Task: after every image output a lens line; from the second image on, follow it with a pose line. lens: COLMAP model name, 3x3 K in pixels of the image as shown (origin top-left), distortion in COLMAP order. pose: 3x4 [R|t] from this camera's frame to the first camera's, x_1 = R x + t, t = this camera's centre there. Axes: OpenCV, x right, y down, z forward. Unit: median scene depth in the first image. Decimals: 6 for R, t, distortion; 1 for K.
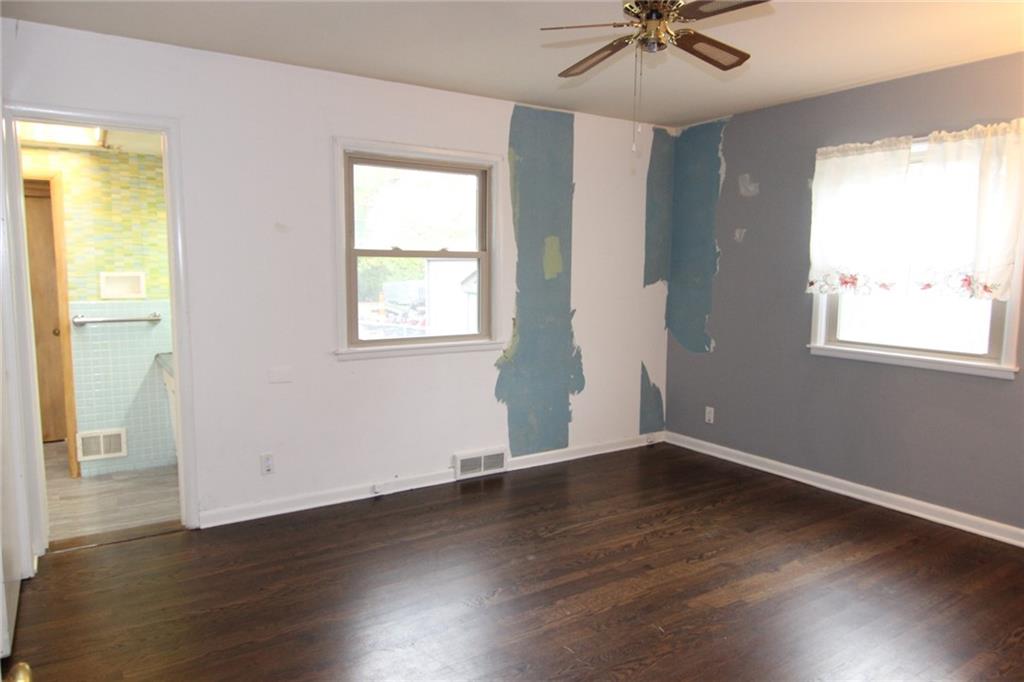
lens RADIAL K [[679.5, 0, 514.3], [0, 679.5, 345.3], [0, 0, 1]] dist [0.001926, -0.017763]
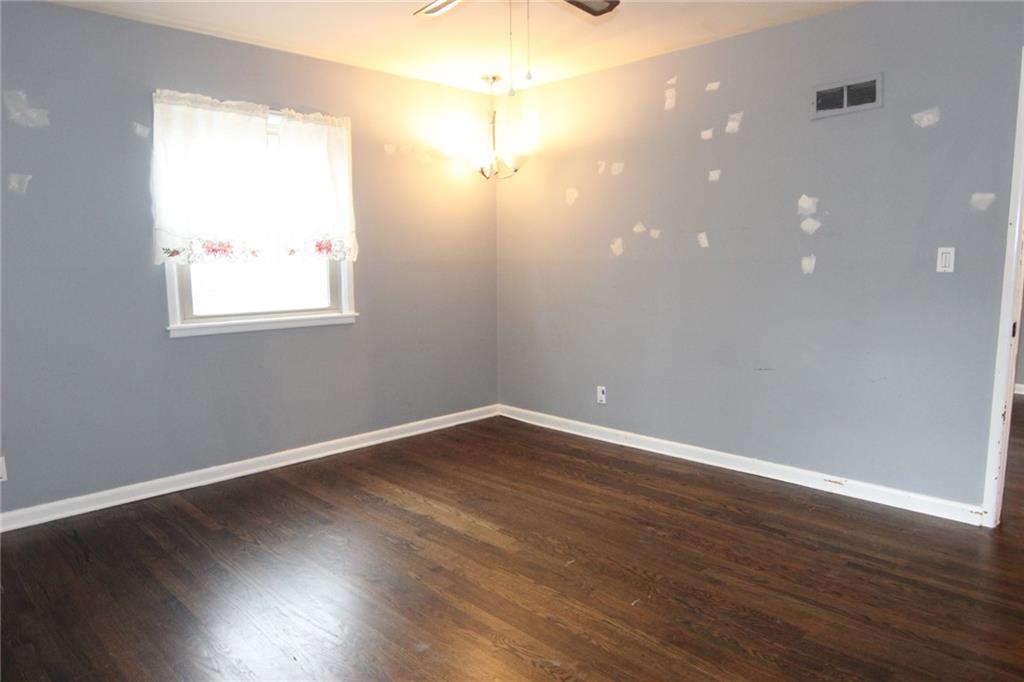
lens RADIAL K [[679.5, 0, 514.3], [0, 679.5, 345.3], [0, 0, 1]] dist [0.001926, -0.017763]
pose [[-0.201978, -0.137102, 0.969746, -0.611908], [0.116810, 0.979713, 0.162840, -0.085670], [-0.972399, 0.146167, -0.181866, 0.981013]]
